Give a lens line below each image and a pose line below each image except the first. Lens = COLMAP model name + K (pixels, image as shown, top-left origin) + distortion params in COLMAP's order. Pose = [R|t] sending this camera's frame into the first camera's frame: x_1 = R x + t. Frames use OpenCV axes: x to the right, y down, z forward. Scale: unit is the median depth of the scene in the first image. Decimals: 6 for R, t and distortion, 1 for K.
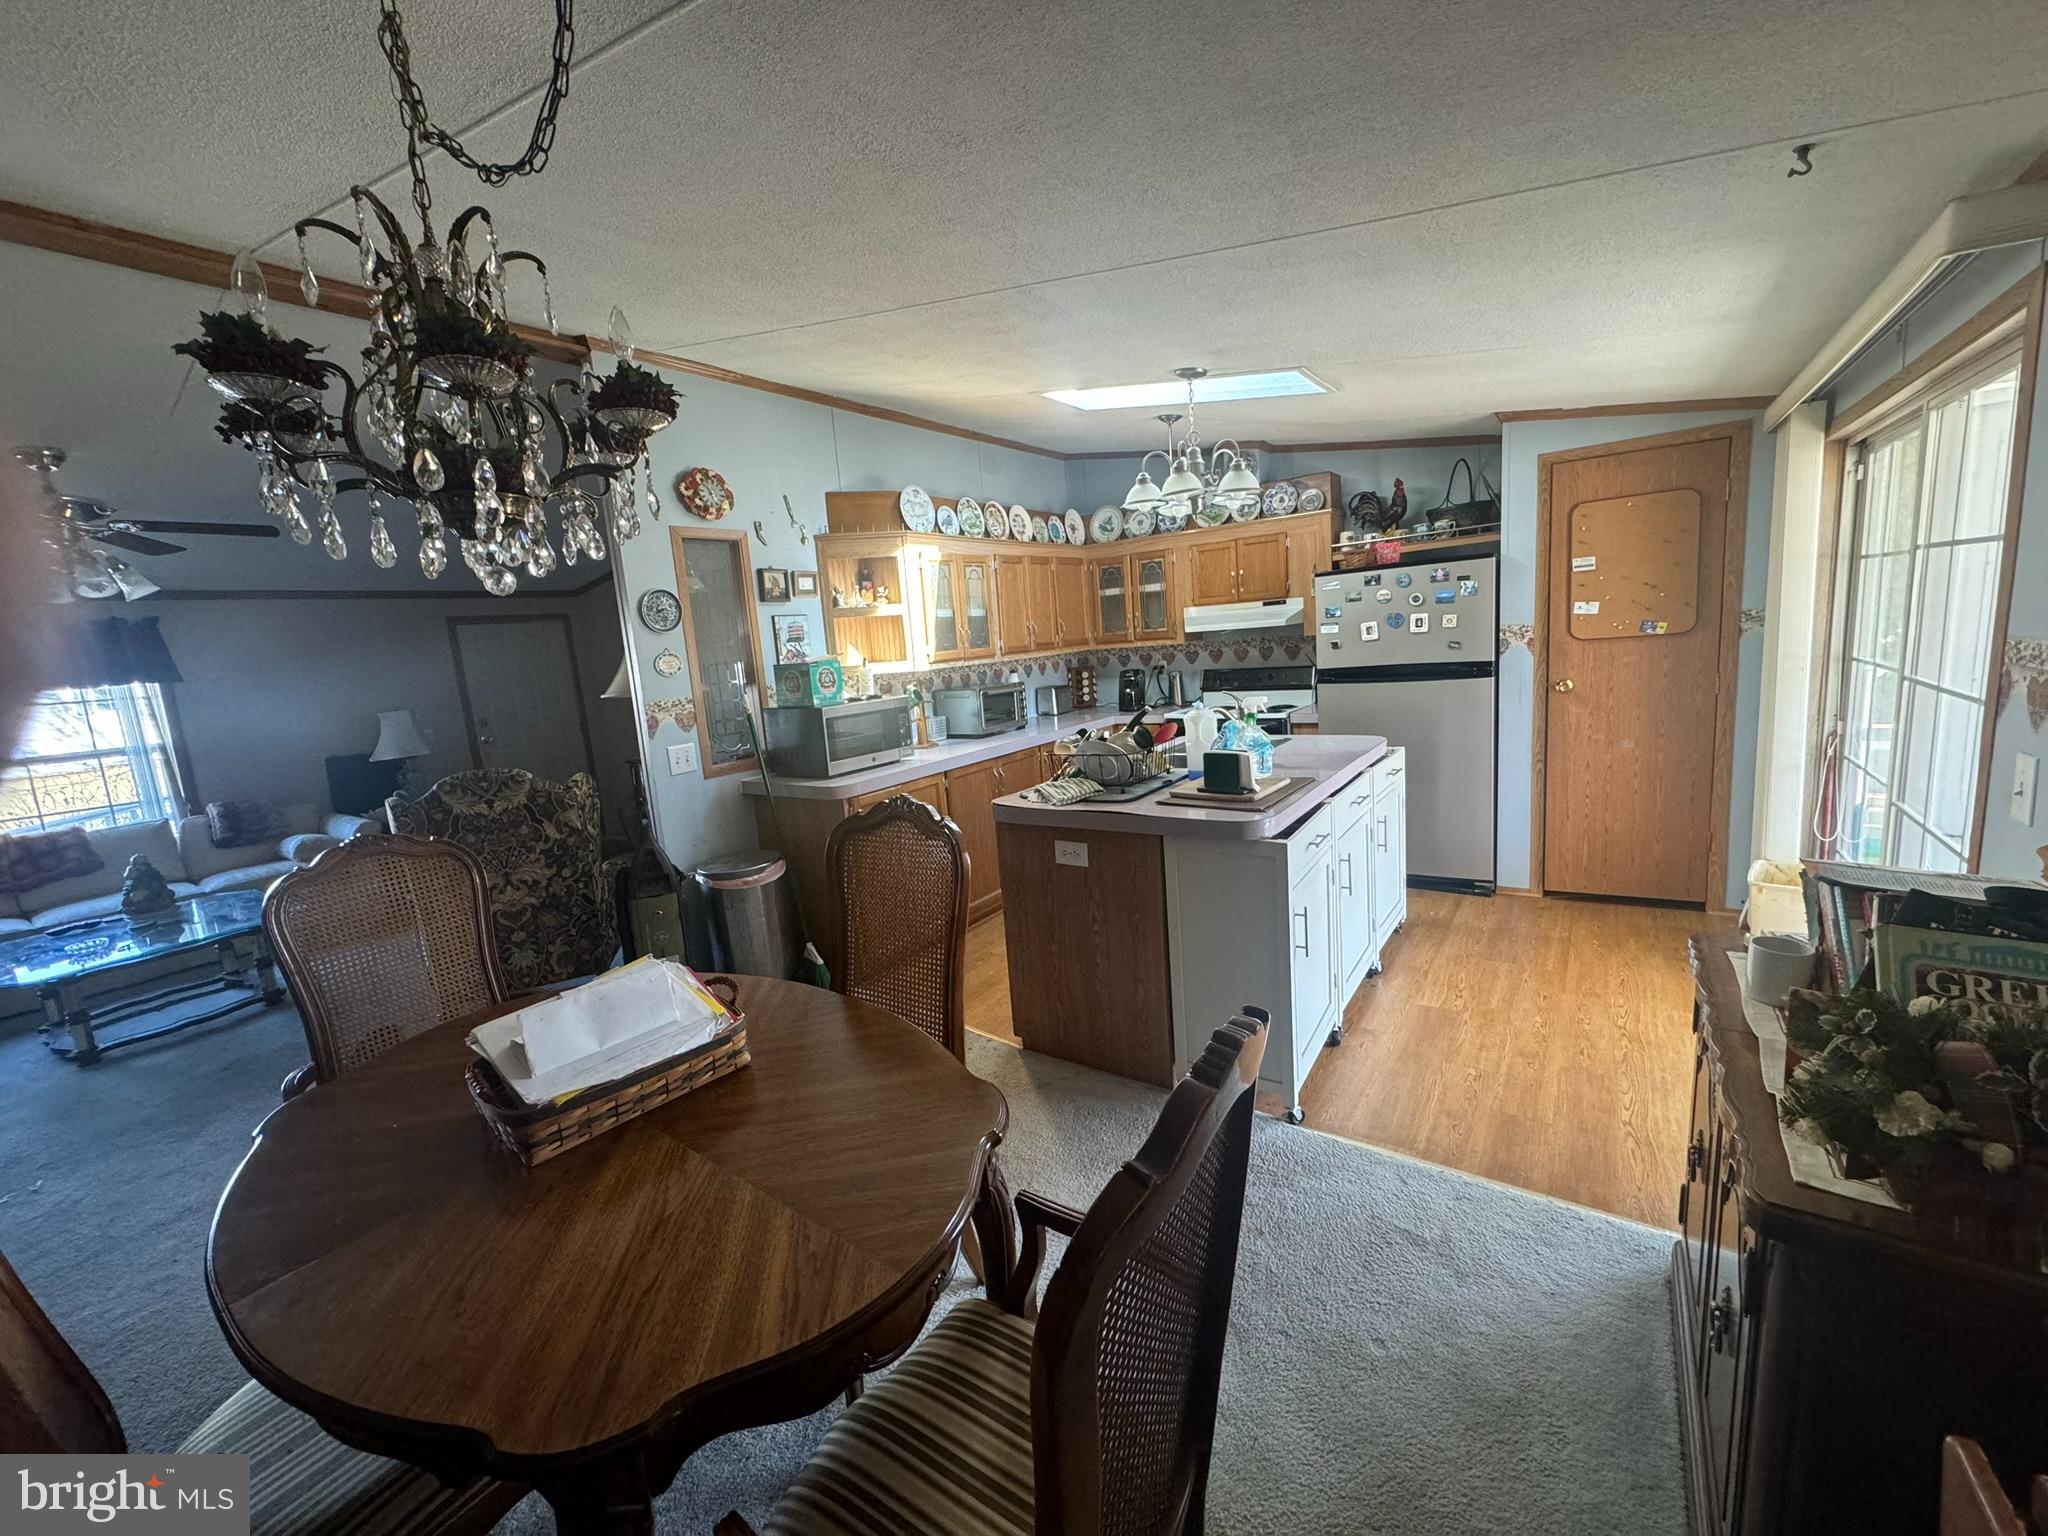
lens RADIAL K [[818.0, 0, 1017.9], [0, 818.0, 765.8], [0, 0, 1]] dist [0.000234, 0.000266]
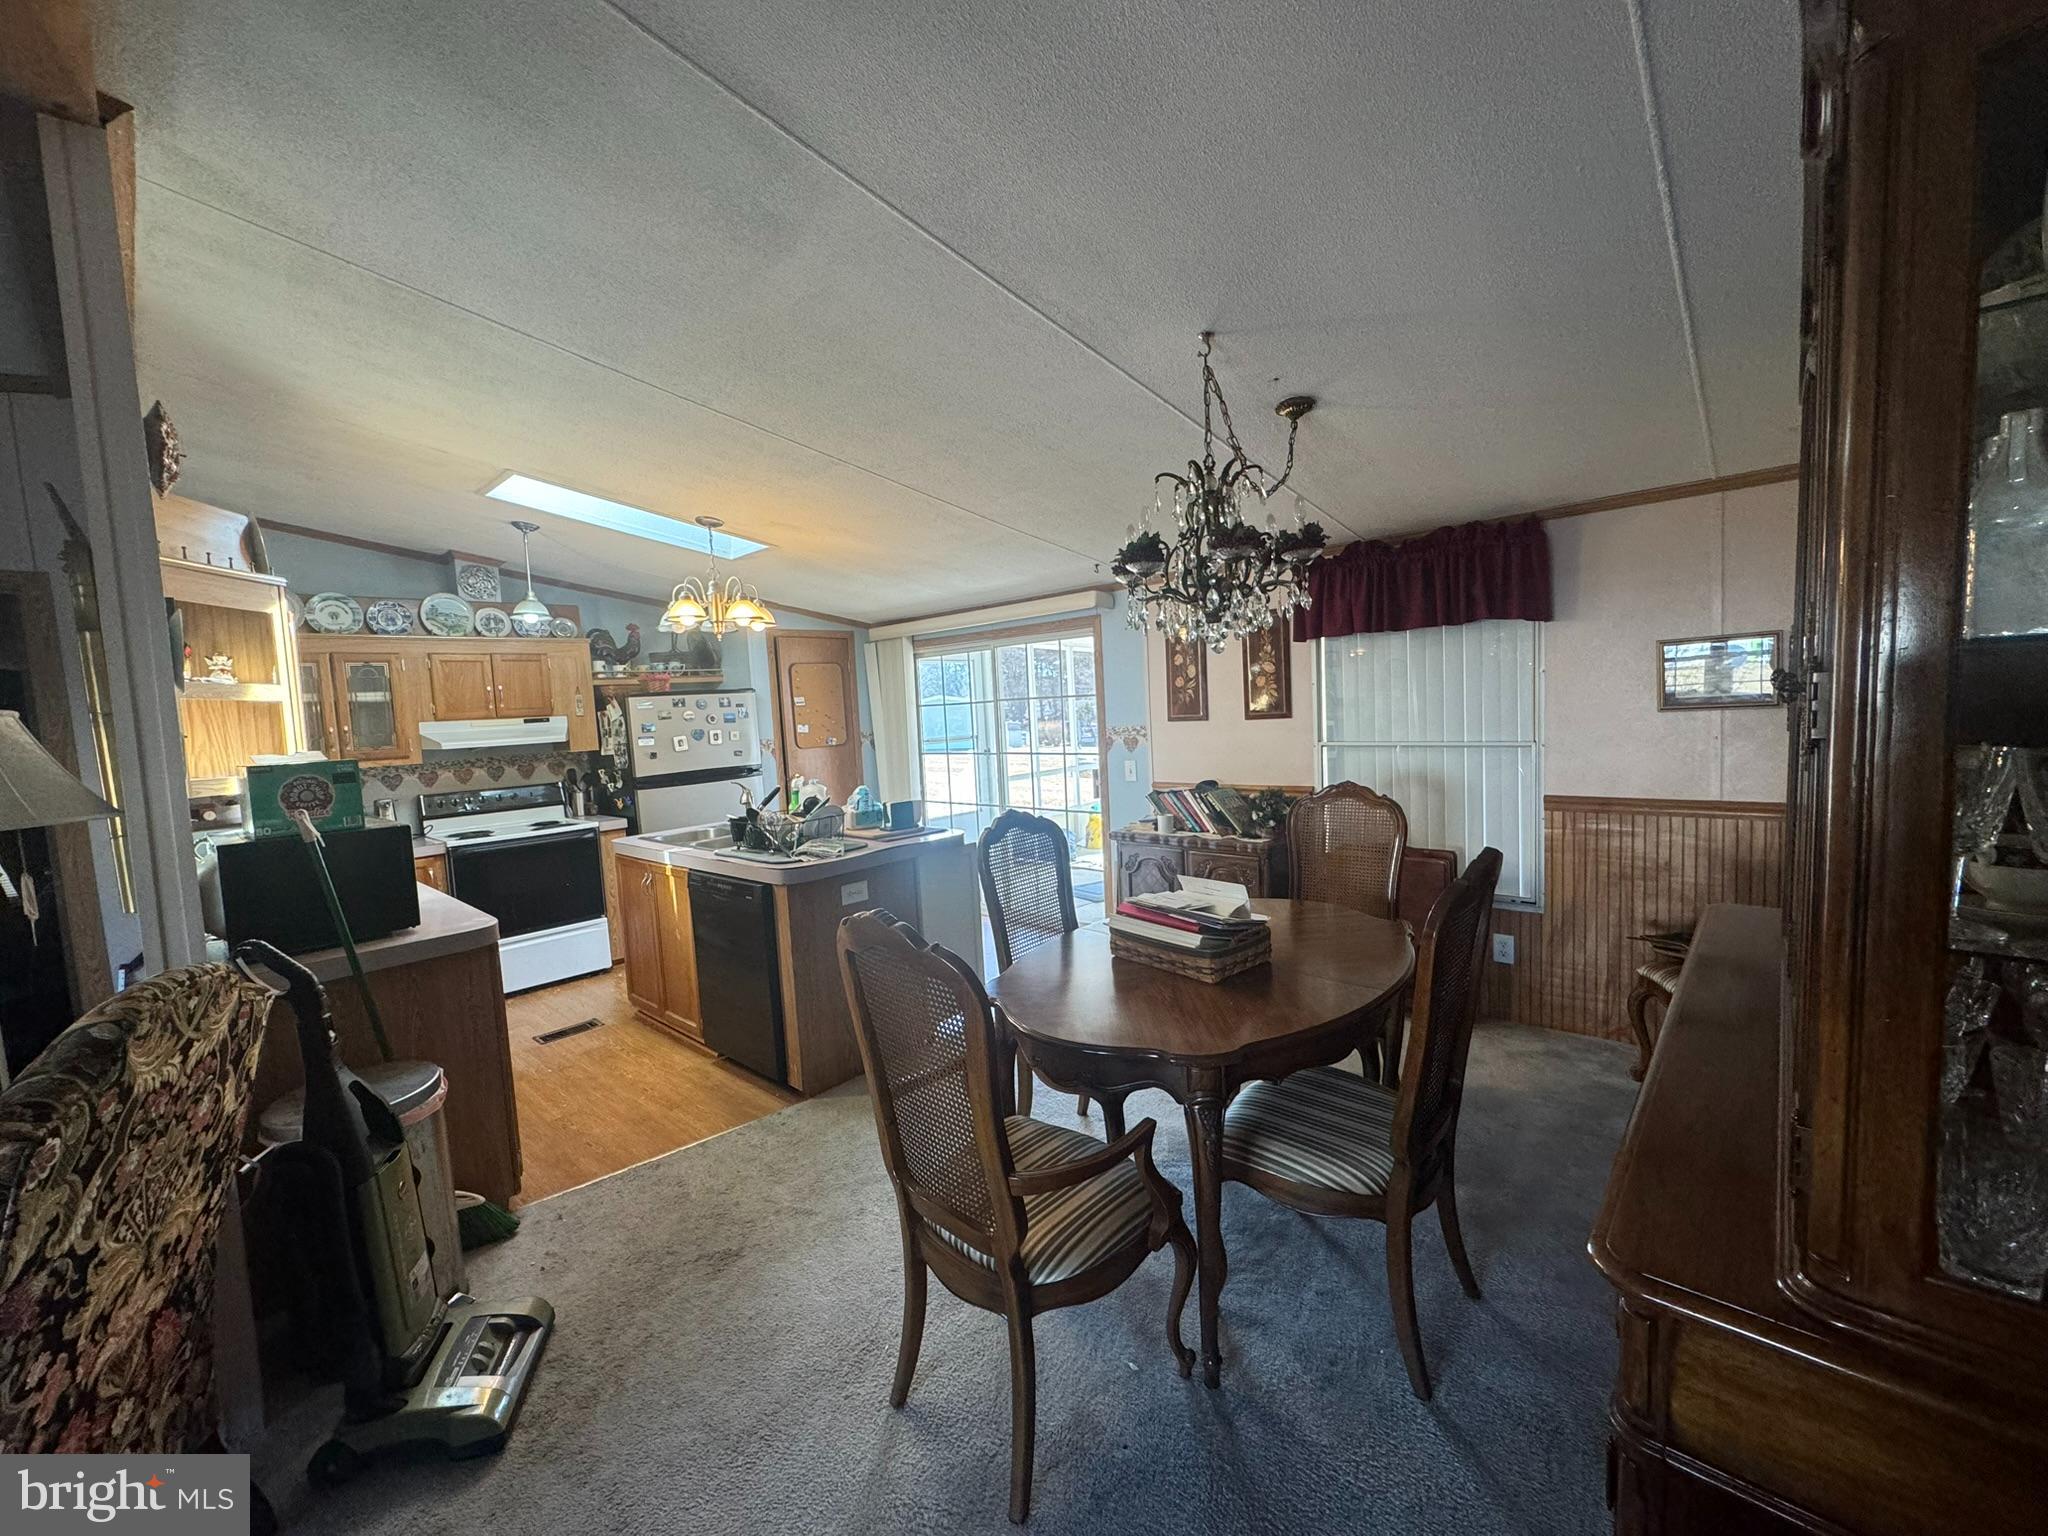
lens RADIAL K [[818.0, 0, 1017.9], [0, 818.0, 765.8], [0, 0, 1]] dist [0.000234, 0.000266]
pose [[0.128588, -0.002119, 0.991696, -0.636097], [0.200173, 0.979470, -0.023863, -0.001060], [-0.971286, 0.201580, 0.126373, 0.318447]]
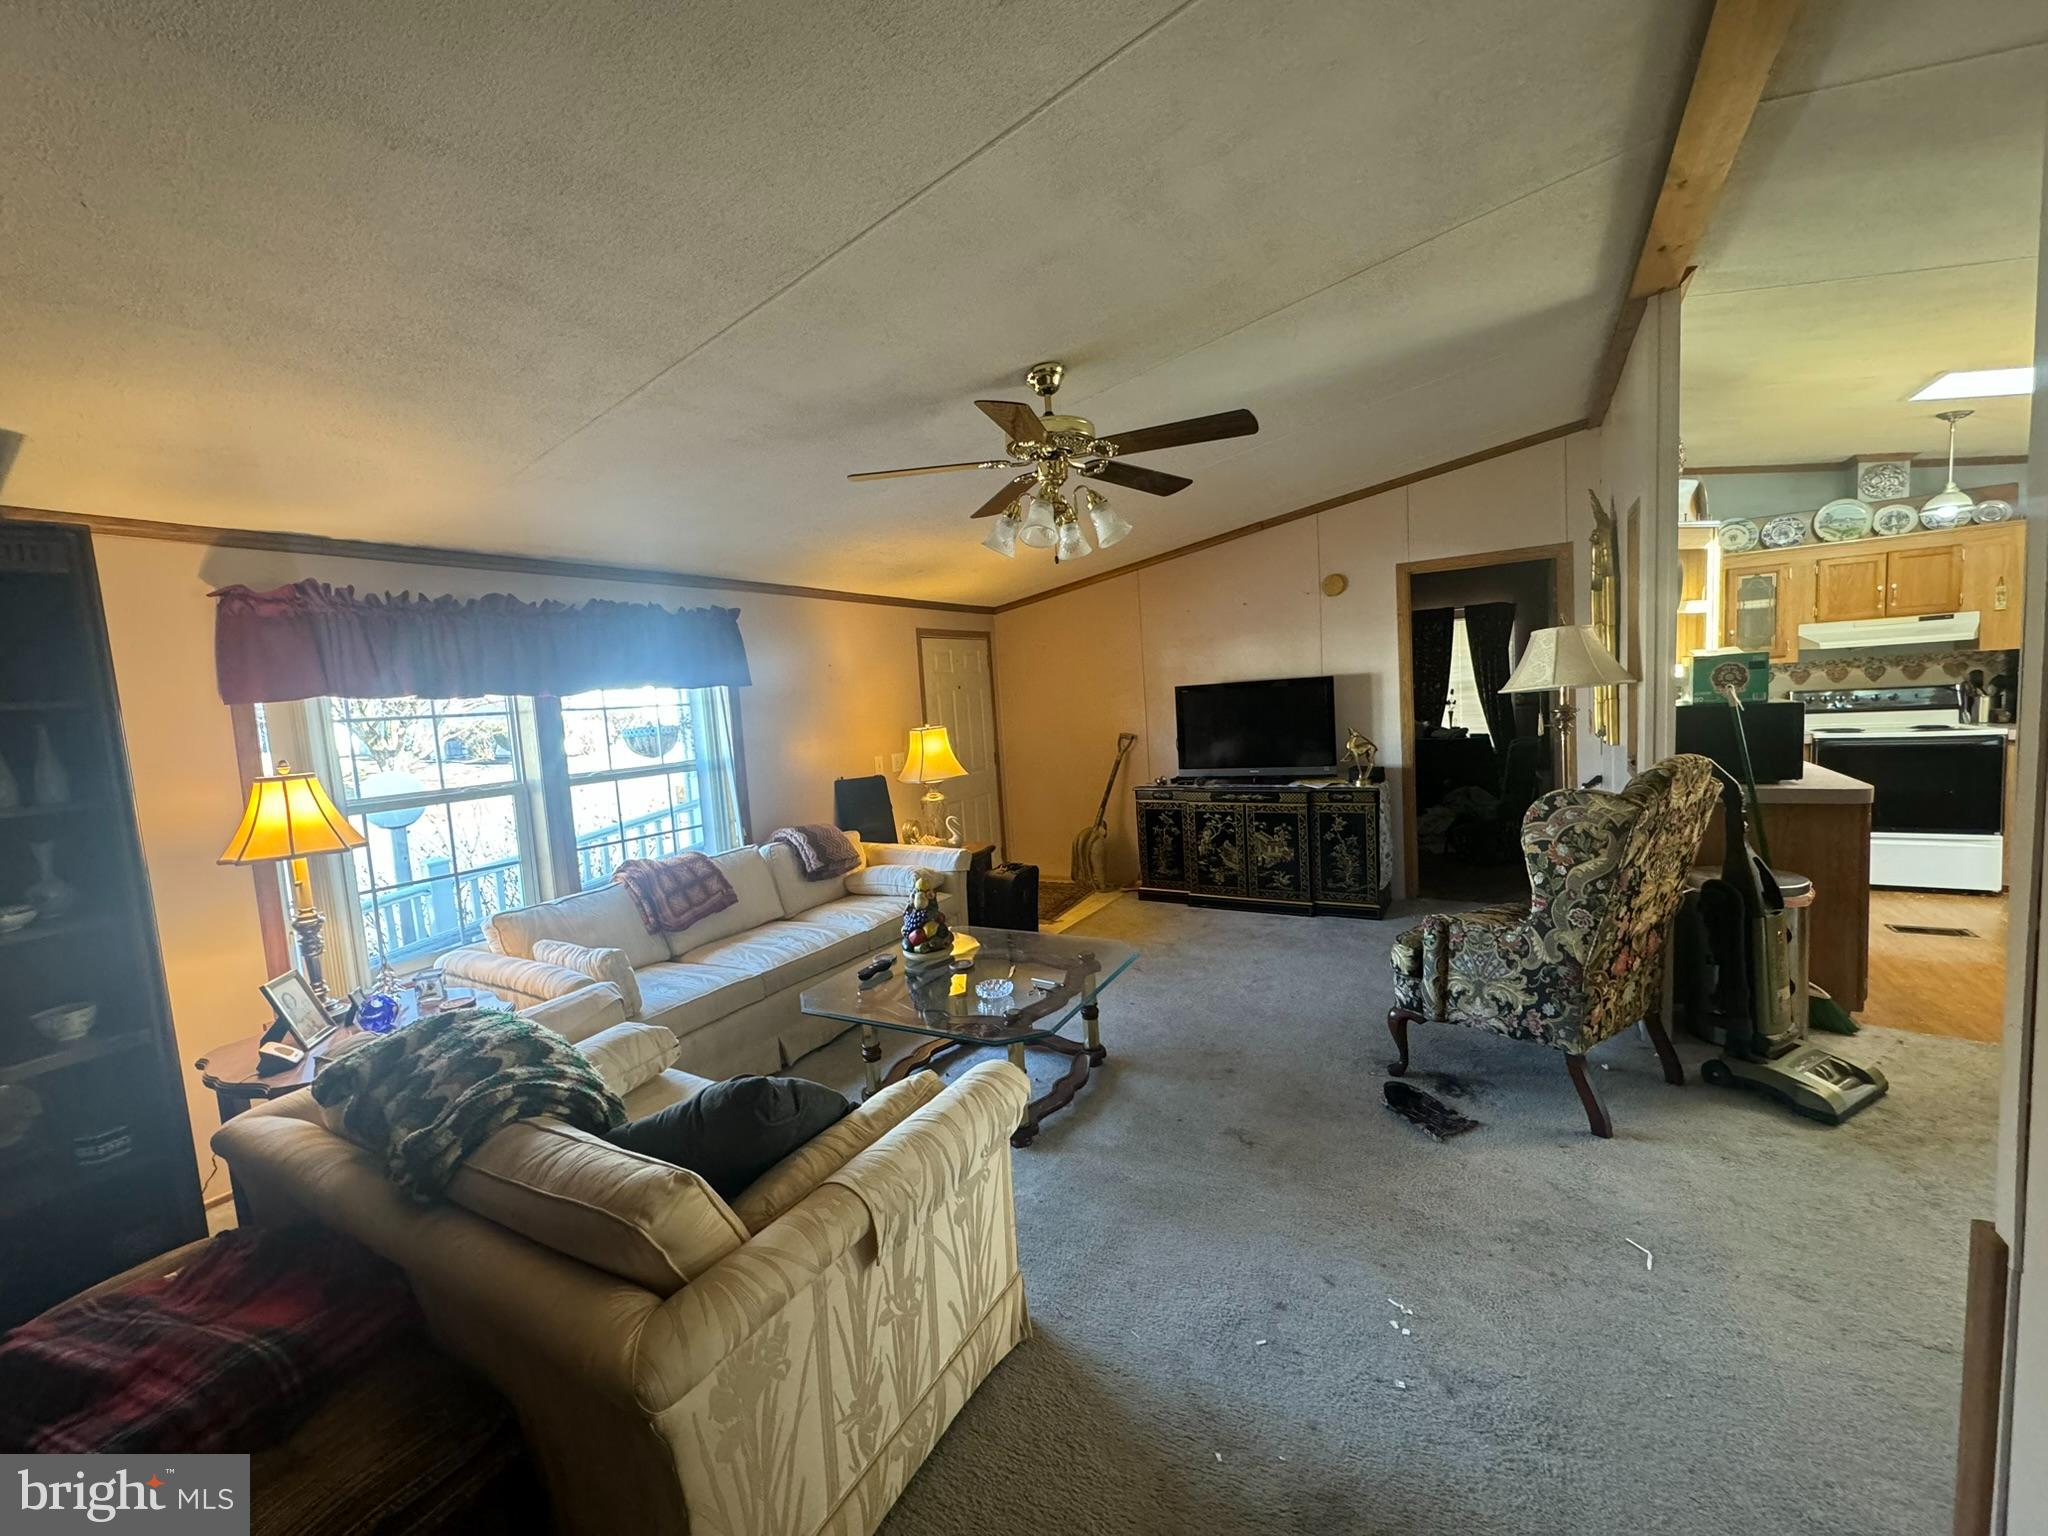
lens RADIAL K [[818.0, 0, 1017.9], [0, 818.0, 765.8], [0, 0, 1]] dist [0.000234, 0.000266]
pose [[0.996682, 0.005683, 0.081191, -0.874052], [0.000492, 0.997120, -0.075837, 0.049069], [-0.081389, 0.075625, 0.993809, 0.149404]]
